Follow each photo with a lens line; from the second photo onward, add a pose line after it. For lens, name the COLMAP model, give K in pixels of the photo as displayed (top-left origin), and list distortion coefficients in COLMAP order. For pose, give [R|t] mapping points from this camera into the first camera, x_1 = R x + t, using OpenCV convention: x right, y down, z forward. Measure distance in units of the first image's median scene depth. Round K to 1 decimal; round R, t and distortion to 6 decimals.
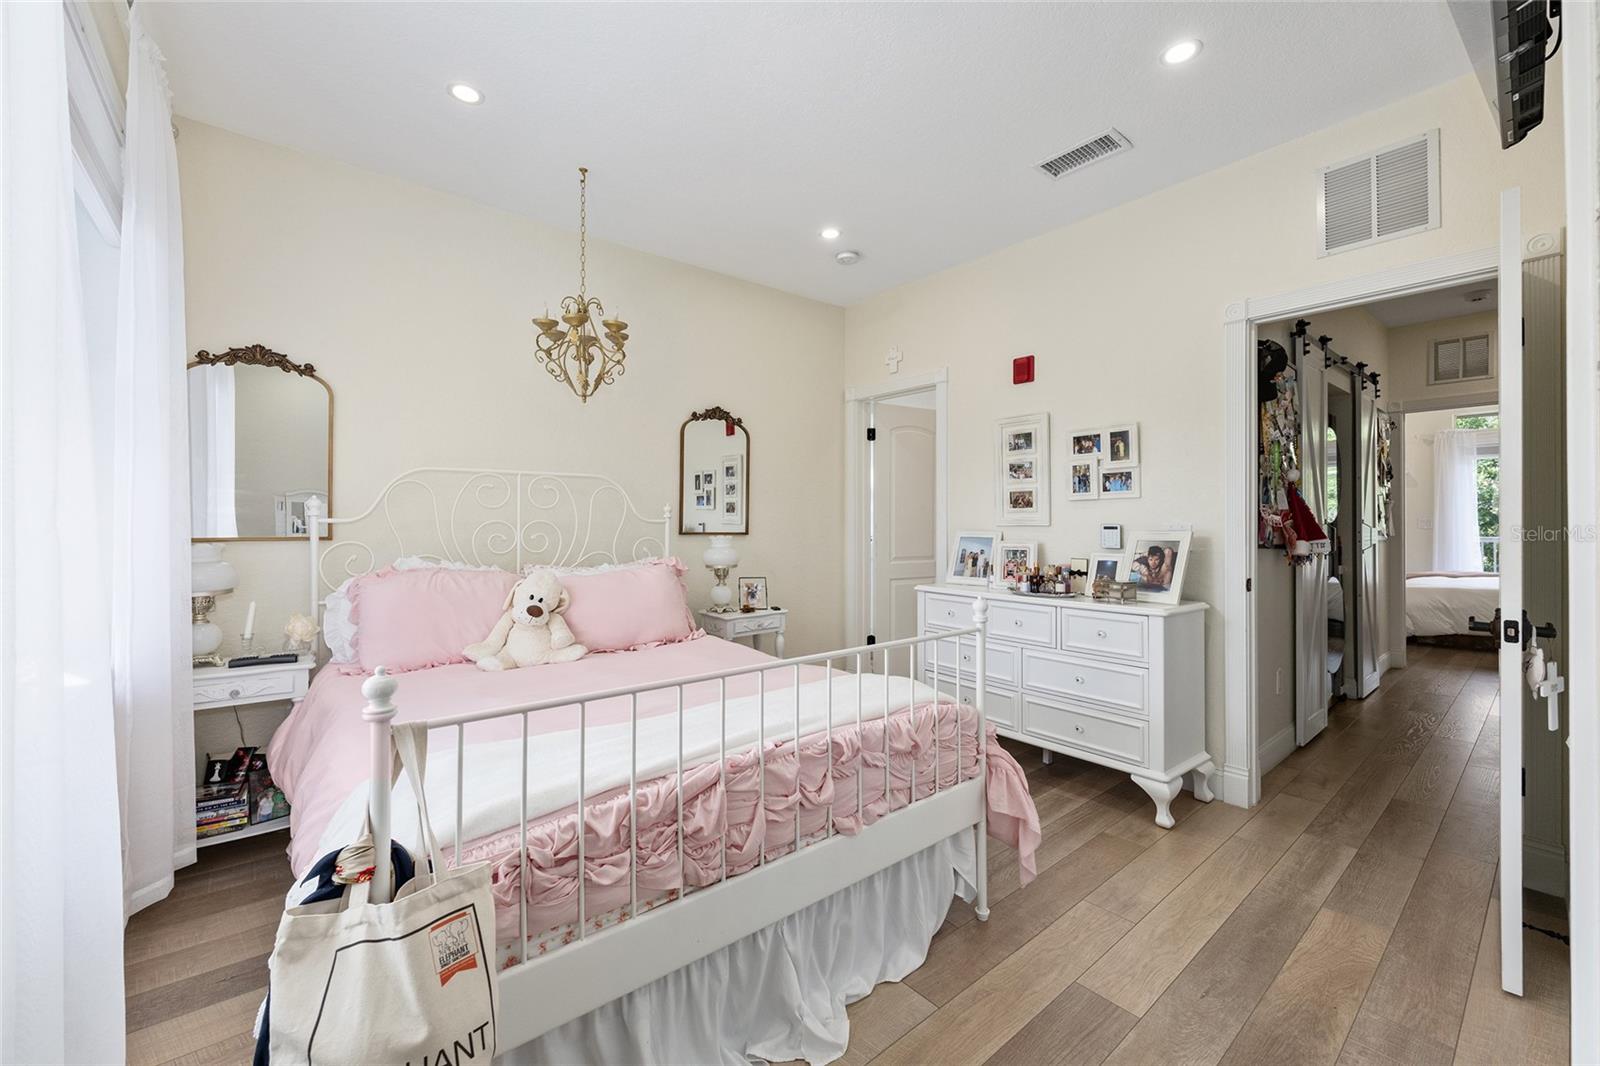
lens RADIAL K [[642.6, 0, 805.8], [0, 642.6, 523.3], [0, 0, 1]] dist [-0.004371, 0.000227]
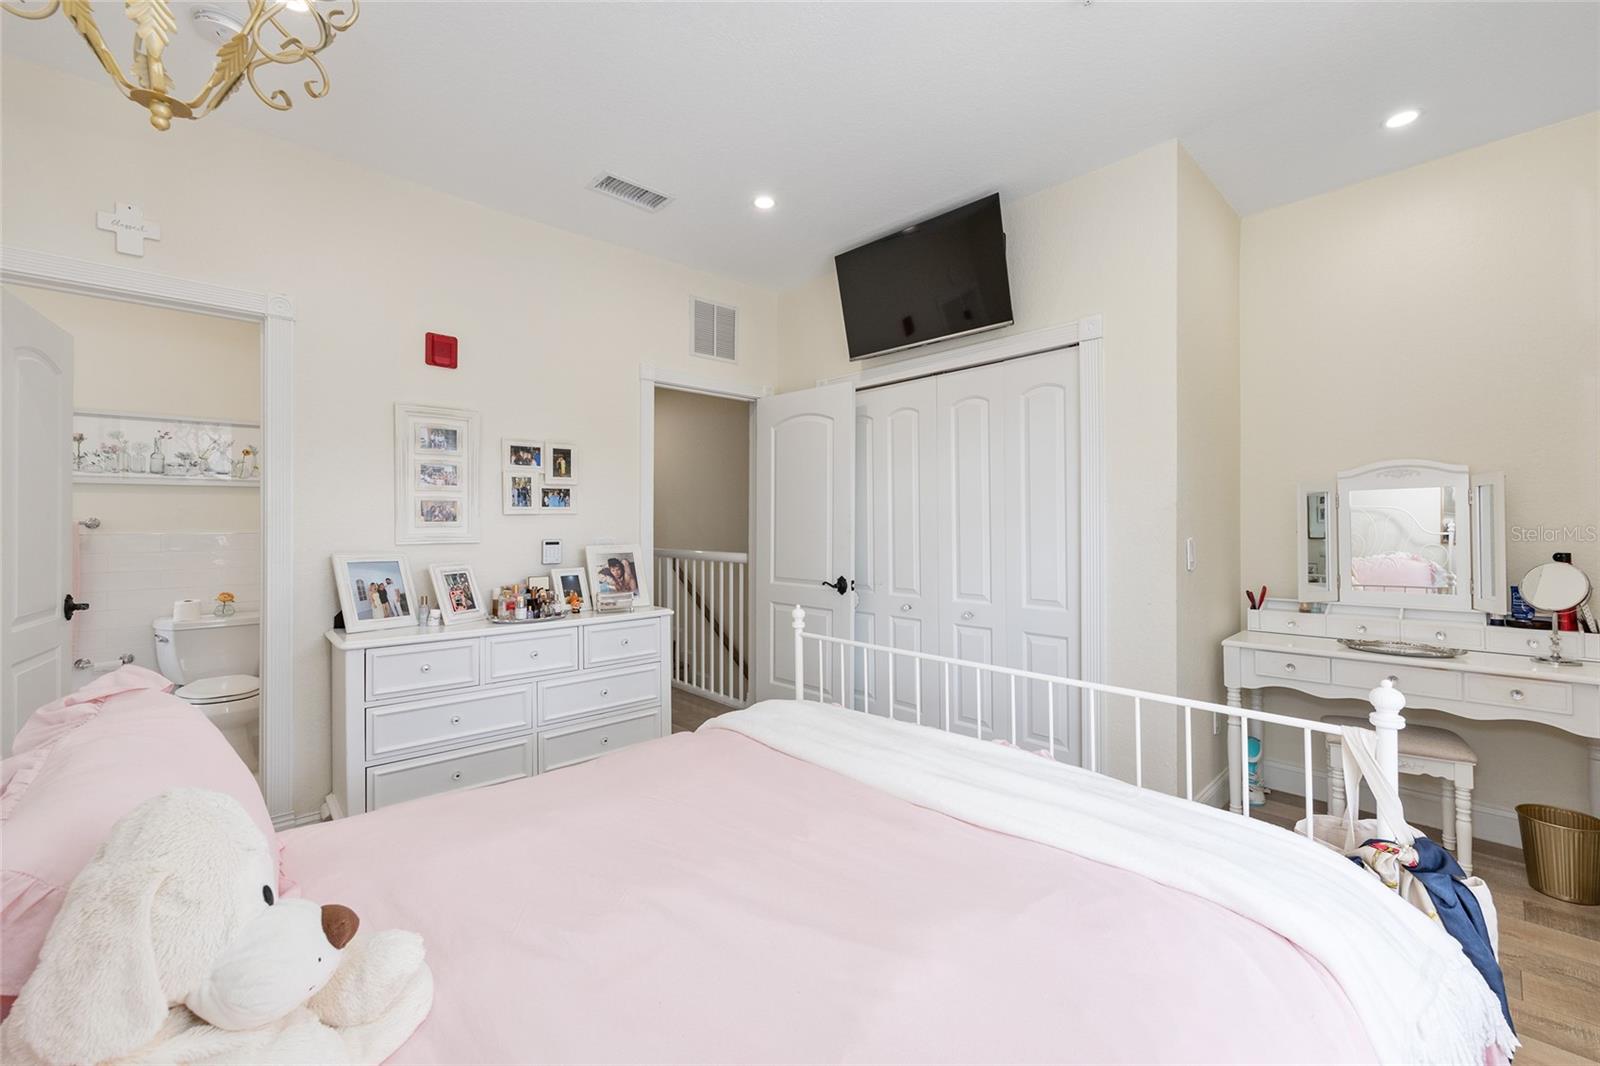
lens RADIAL K [[642.6, 0, 805.4], [0, 642.6, 527.0], [0, 0, 1]] dist [-0.004371, 0.000227]
pose [[-0.050494, 0.004925, 0.998712, -0.527820], [0.010998, 0.999930, -0.004375, -0.009520], [-0.998664, 0.010763, -0.050545, 0.635575]]
